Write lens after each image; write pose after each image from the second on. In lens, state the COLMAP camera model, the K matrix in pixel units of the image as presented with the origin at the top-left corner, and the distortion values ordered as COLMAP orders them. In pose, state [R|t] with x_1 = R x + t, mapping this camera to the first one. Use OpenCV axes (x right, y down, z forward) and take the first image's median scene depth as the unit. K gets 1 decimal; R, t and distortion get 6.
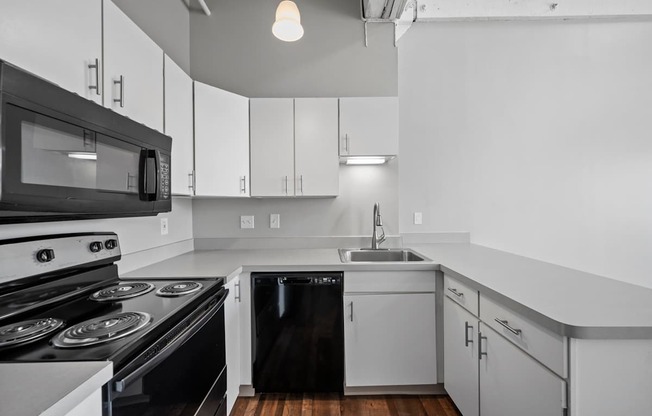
lens RADIAL K [[261.7, 0, 326.0], [0, 261.7, 208.0], [0, 0, 1]] dist [-0.001329, -0.000123]
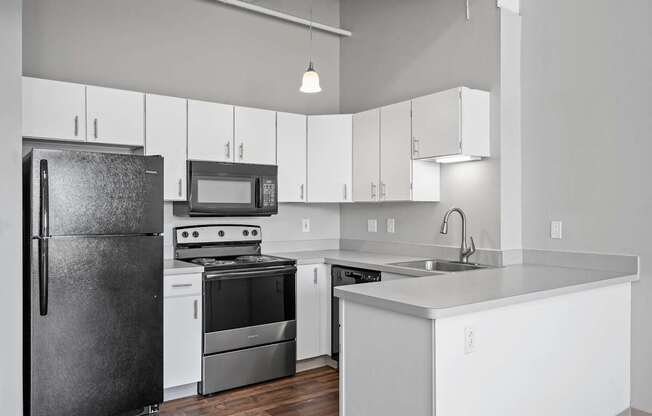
lens RADIAL K [[501.8, 0, 326.0], [0, 501.8, 208.0], [0, 0, 1]] dist [0.001552, 0.000177]
pose [[0.557845, 0.004575, -0.829933, 1.451674], [-0.007310, 0.999973, 0.000598, -0.018895], [0.829913, 0.005734, 0.557863, -0.300266]]
